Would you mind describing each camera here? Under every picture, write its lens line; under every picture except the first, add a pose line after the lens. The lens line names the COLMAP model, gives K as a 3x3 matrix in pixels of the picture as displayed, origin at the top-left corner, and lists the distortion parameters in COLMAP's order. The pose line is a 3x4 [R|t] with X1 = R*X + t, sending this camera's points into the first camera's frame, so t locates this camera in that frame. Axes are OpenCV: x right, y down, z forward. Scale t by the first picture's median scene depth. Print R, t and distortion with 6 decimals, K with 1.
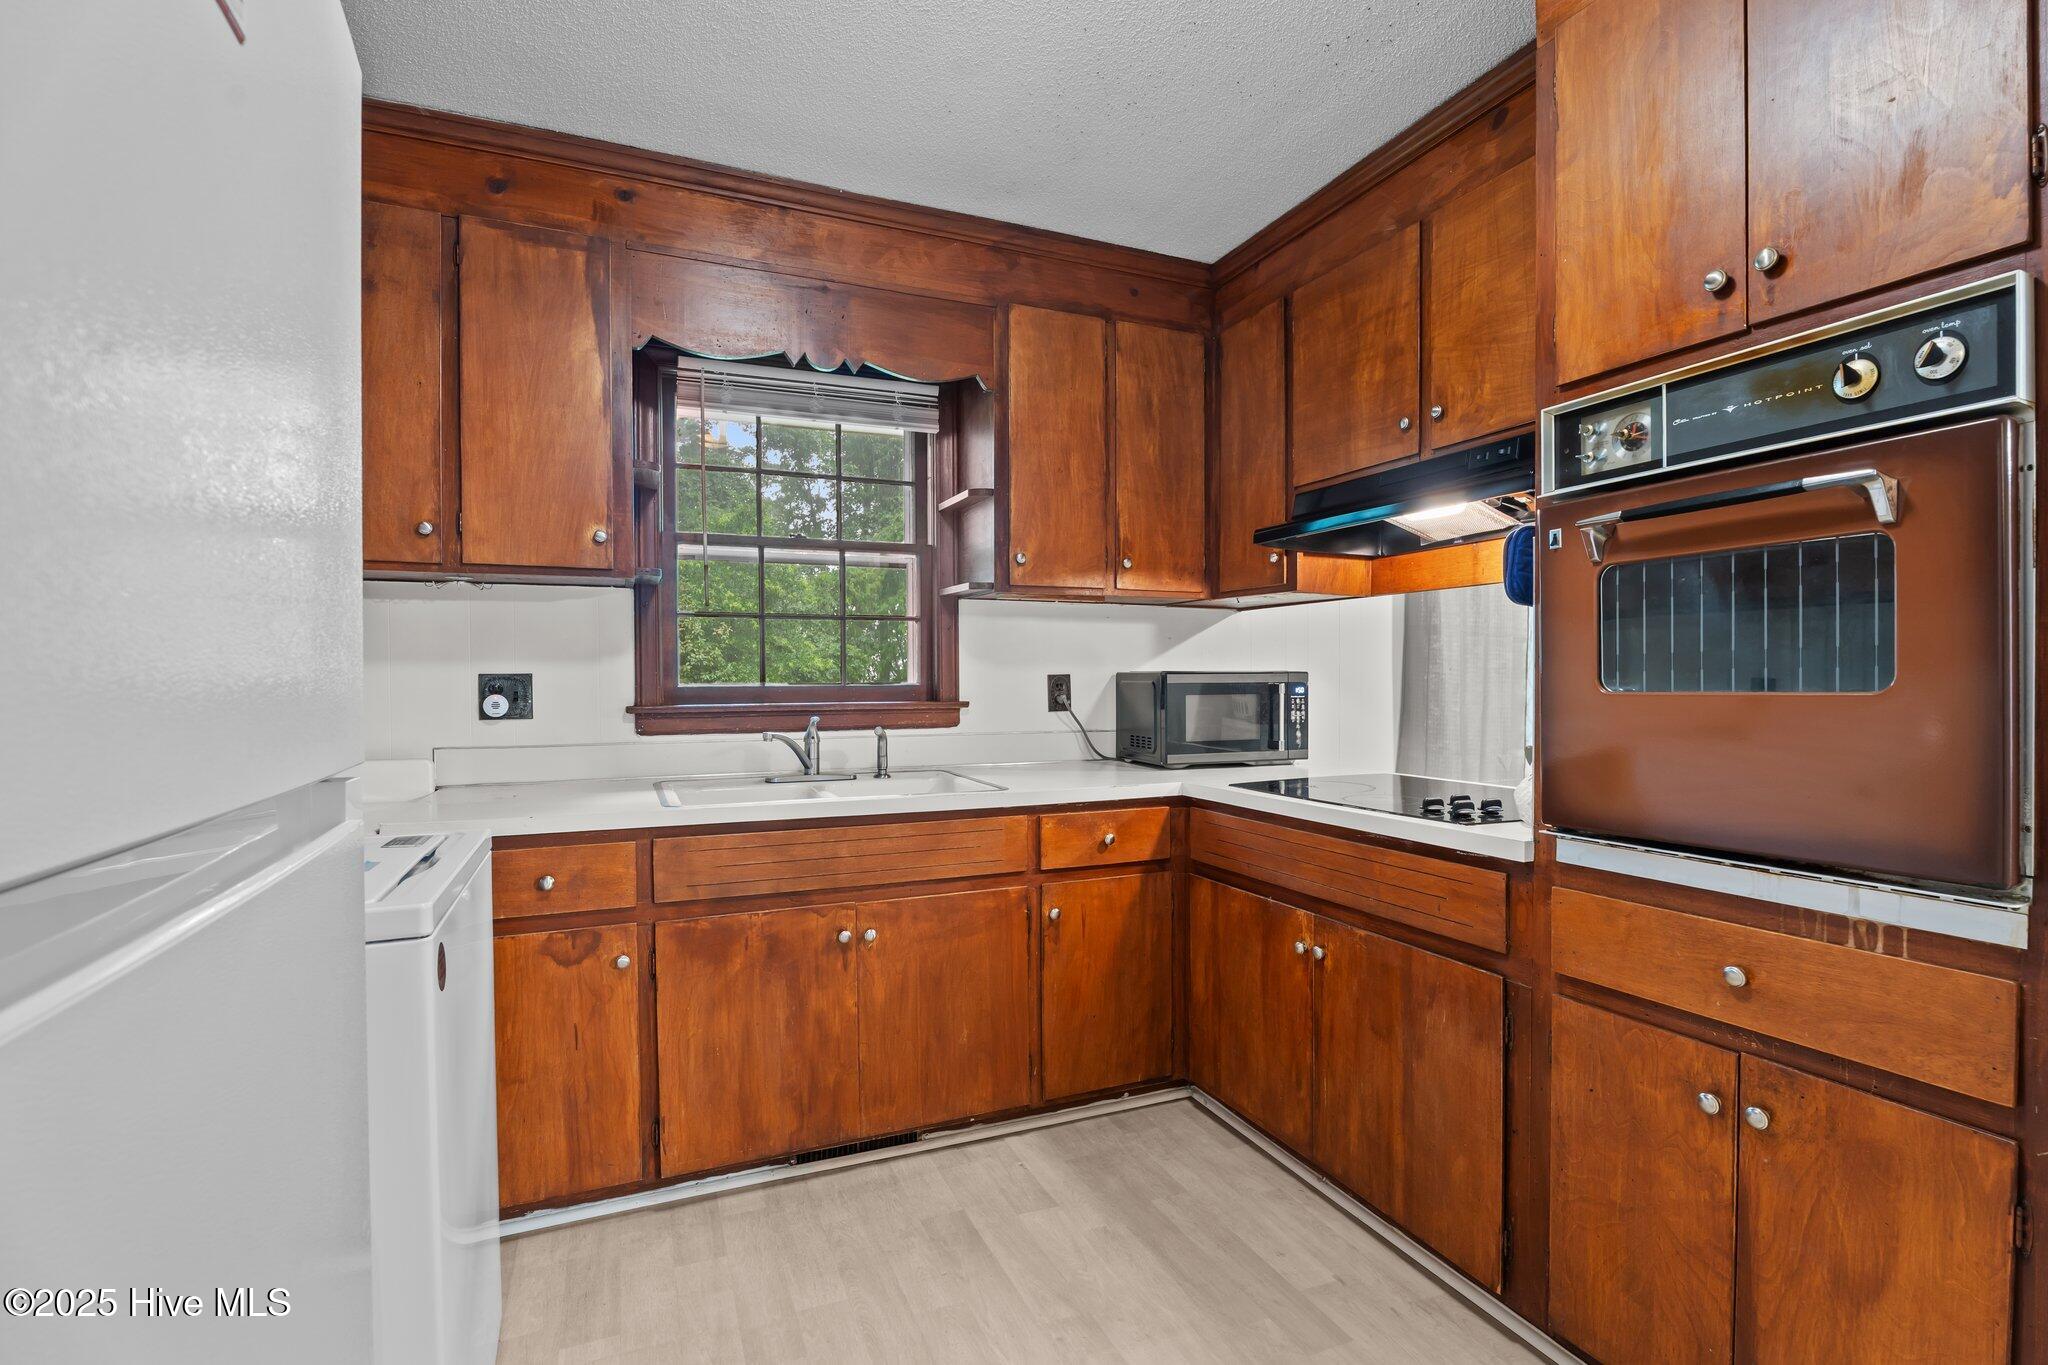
lens RADIAL K [[960.5, 0, 1024.2], [0, 960.5, 679.6], [0, 0, 1]] dist [-0.009856, 0.000288]
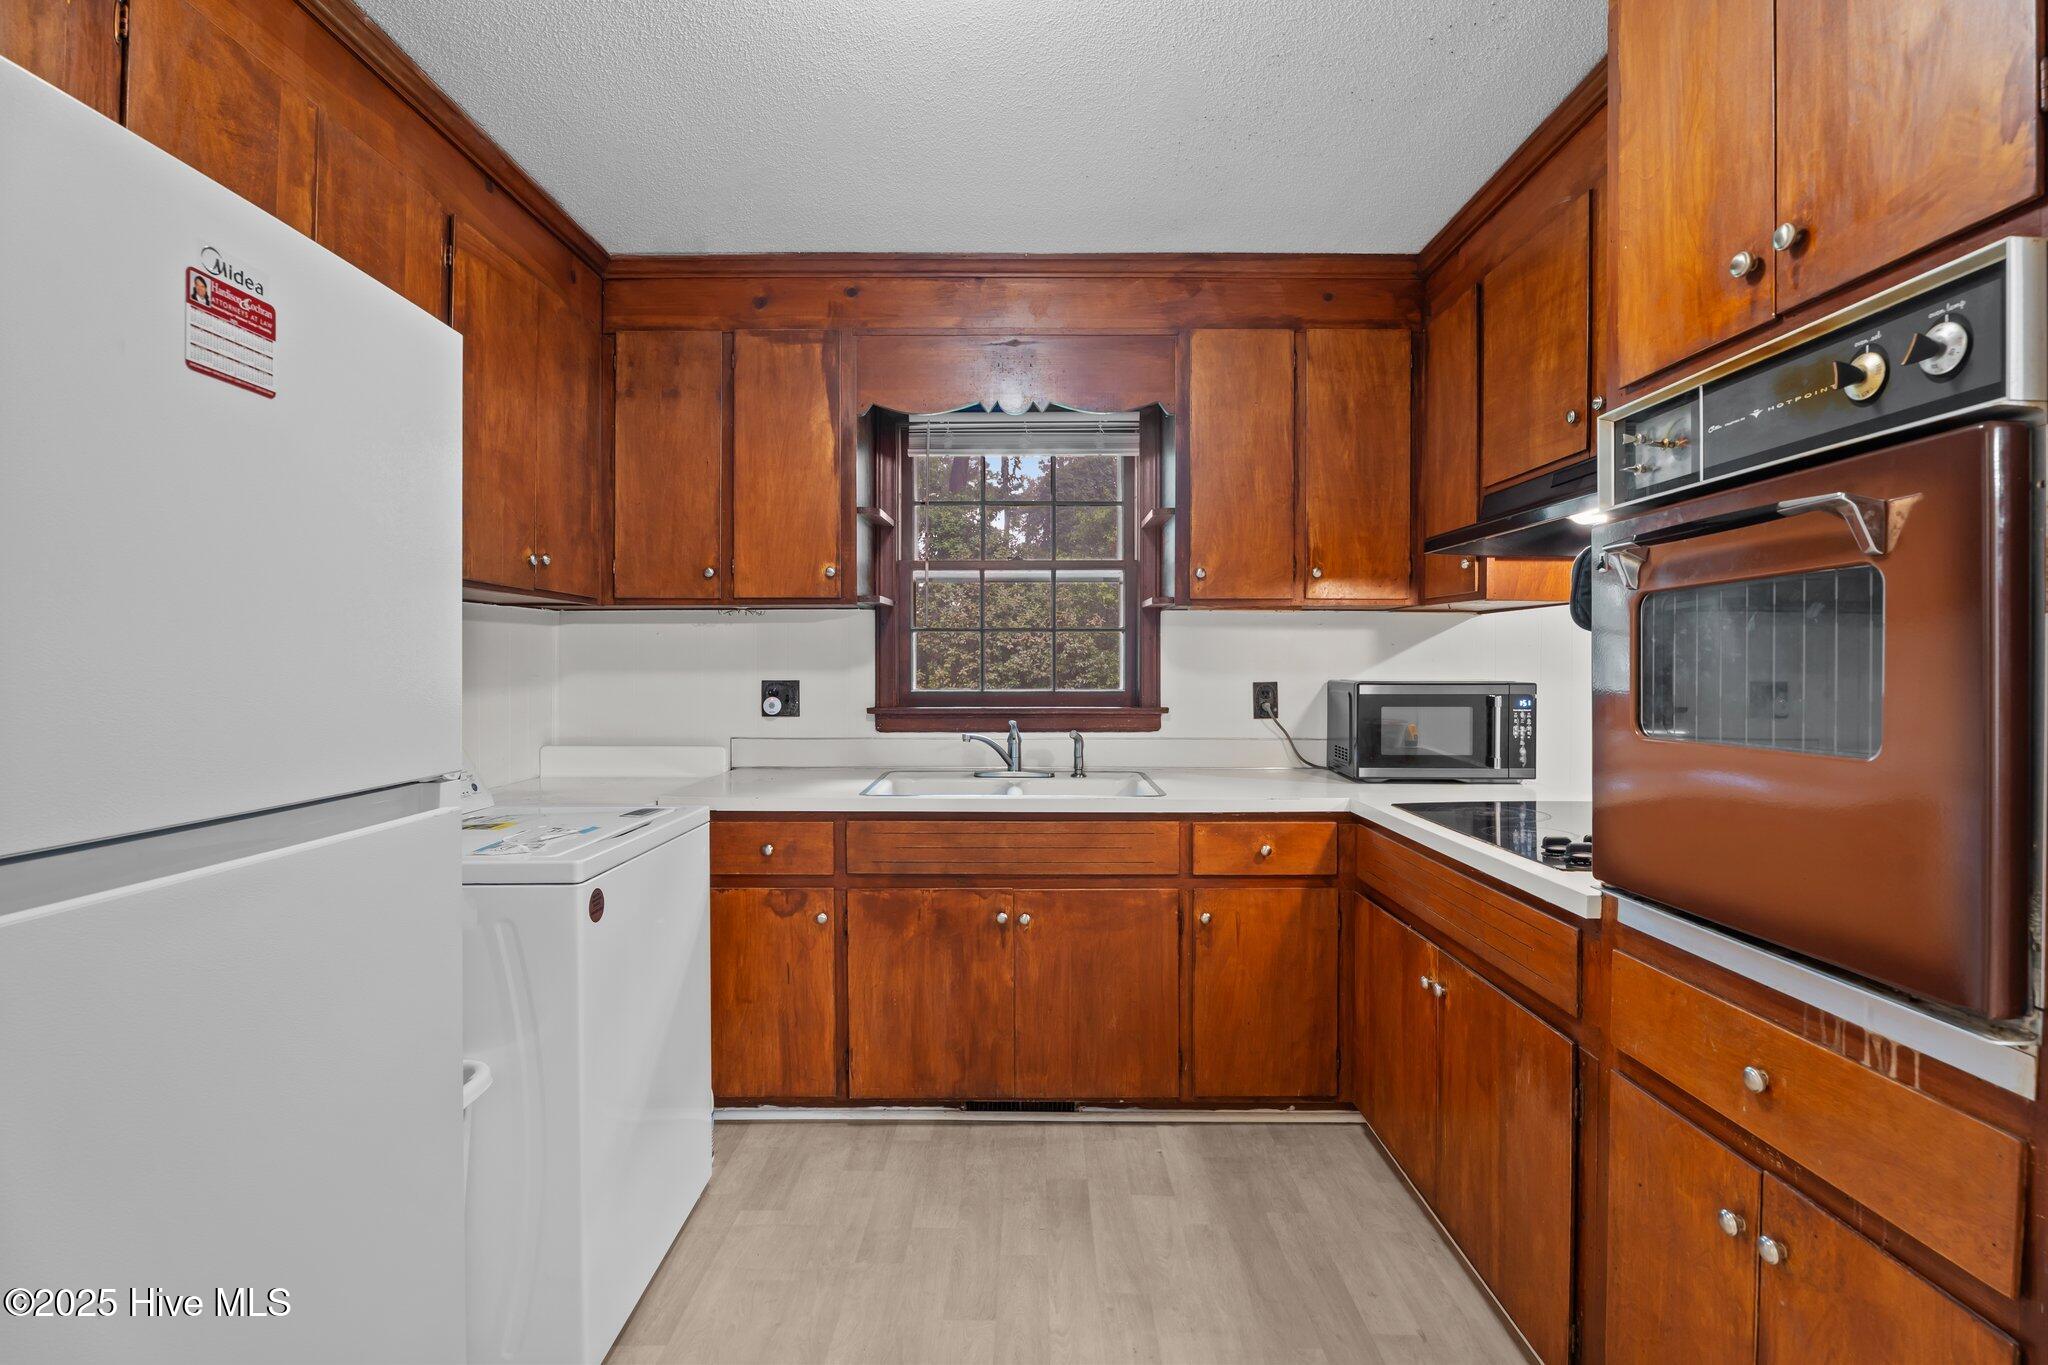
lens RADIAL K [[947.1, 0, 1022.7], [0, 947.1, 659.7], [0, 0, 1]] dist [-0.011828, 0.000345]
pose [[0.915573, 0.002573, -0.402144, 0.273754], [-0.004126, 0.999987, -0.002996, -0.033353], [0.402131, 0.004403, 0.915572, -0.017754]]
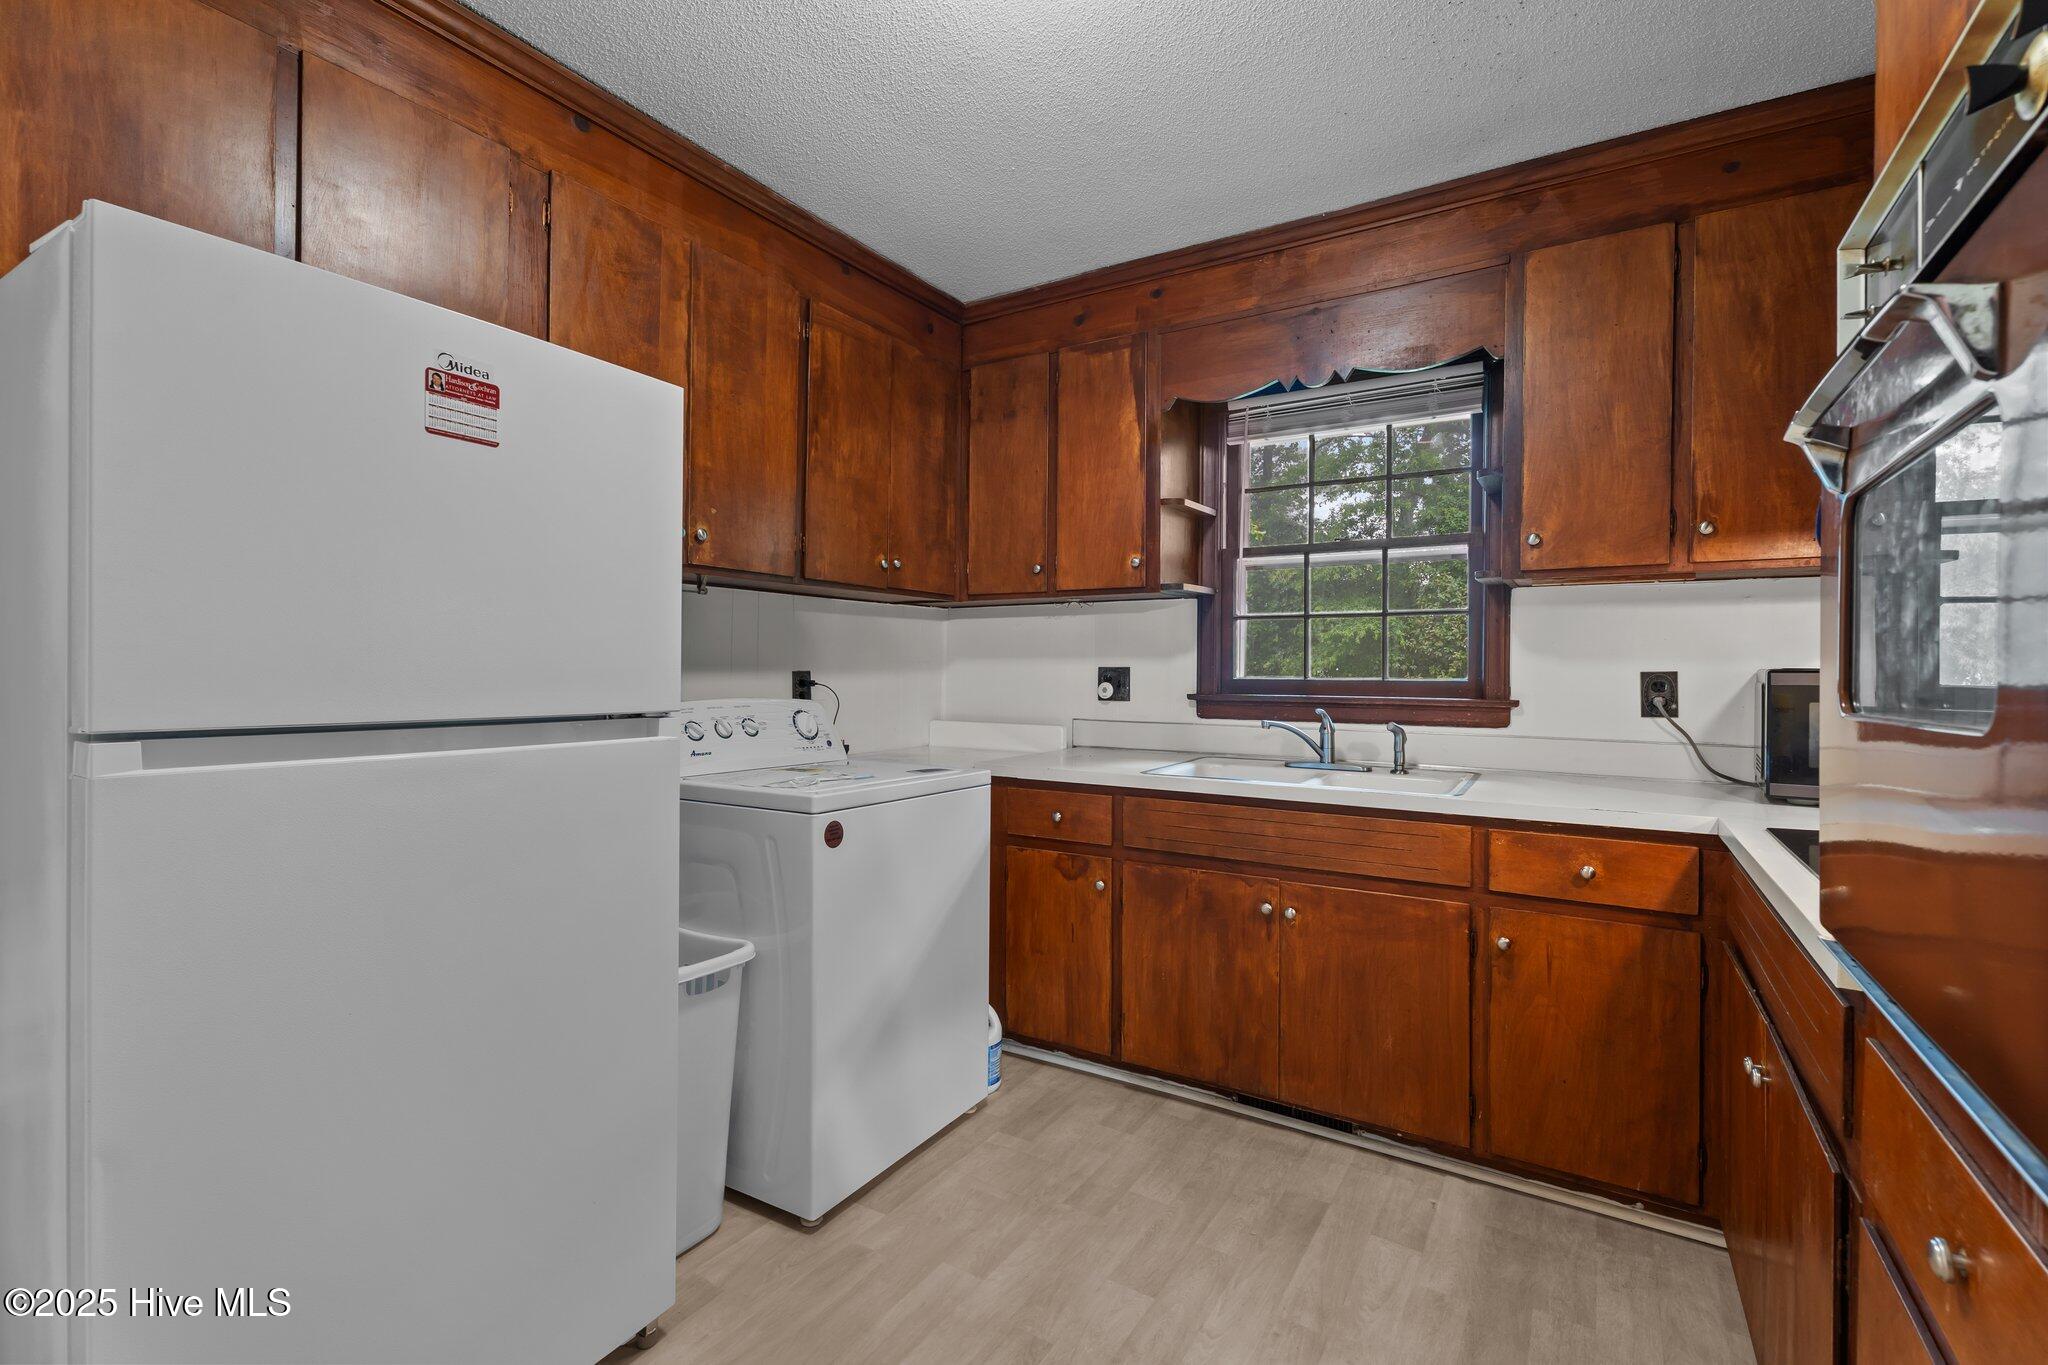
lens RADIAL K [[921.5, 0, 1024.1], [0, 921.5, 660.8], [0, 0, 1]] dist [0.000422, 0.009842]
pose [[0.567625, 0.000179, -0.823287, 0.501757], [-0.009294, 0.999938, -0.006190, -0.006287], [0.823235, 0.011166, 0.567591, 0.162830]]
